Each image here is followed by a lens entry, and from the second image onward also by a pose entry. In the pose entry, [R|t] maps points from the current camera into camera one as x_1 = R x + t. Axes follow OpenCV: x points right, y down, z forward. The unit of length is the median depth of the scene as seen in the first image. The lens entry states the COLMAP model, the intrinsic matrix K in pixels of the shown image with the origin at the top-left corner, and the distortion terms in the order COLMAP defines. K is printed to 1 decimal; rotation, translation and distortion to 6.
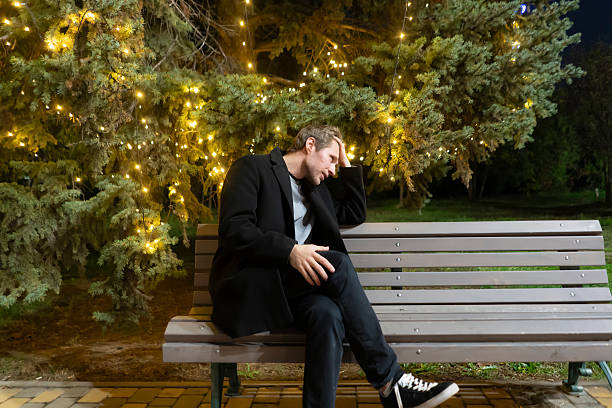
lens RADIAL K [[472.6, 0, 307.6], [0, 472.6, 203.9], [0, 0, 1]] dist [-0.012682, -0.001472]
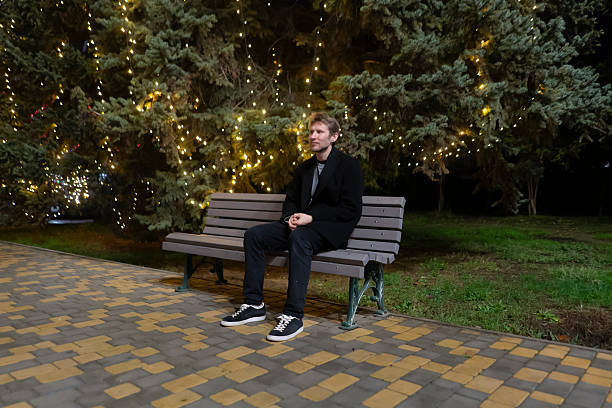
lens RADIAL K [[472.6, 0, 305.1], [0, 472.6, 206.9], [0, 0, 1]] dist [-0.012682, -0.001472]
pose [[0.808419, 0.047140, -0.586717, 1.043869], [-0.054253, 0.998512, 0.005472, 0.061587], [0.586102, 0.027408, 0.809774, -0.273462]]
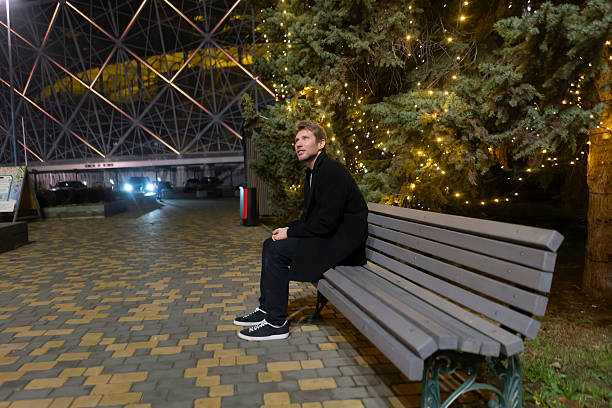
lens RADIAL K [[472.6, 0, 306.8], [0, 472.6, 205.7], [0, 0, 1]] dist [-0.012682, -0.001472]
pose [[0.248996, 0.072729, -0.965770, 1.057789], [-0.038645, 0.997128, 0.065127, -0.033498], [0.967733, 0.021106, 0.251092, 0.382646]]
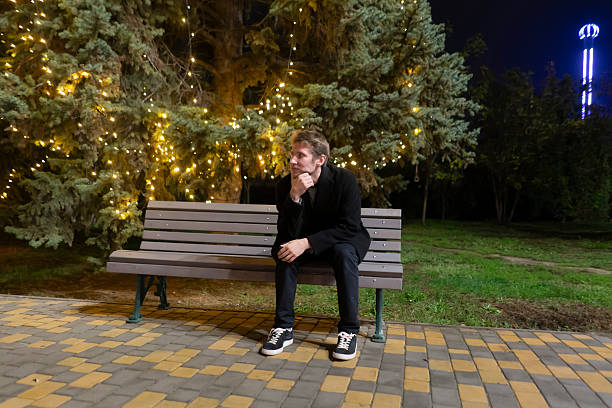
lens RADIAL K [[472.6, 0, 306.9], [0, 472.6, 204.1], [0, 0, 1]] dist [-0.012682, -0.001472]
pose [[0.990590, 0.046914, -0.128569, 0.441179], [-0.052112, 0.997942, -0.037365, 0.076838], [0.126552, 0.043714, 0.990996, -0.445121]]
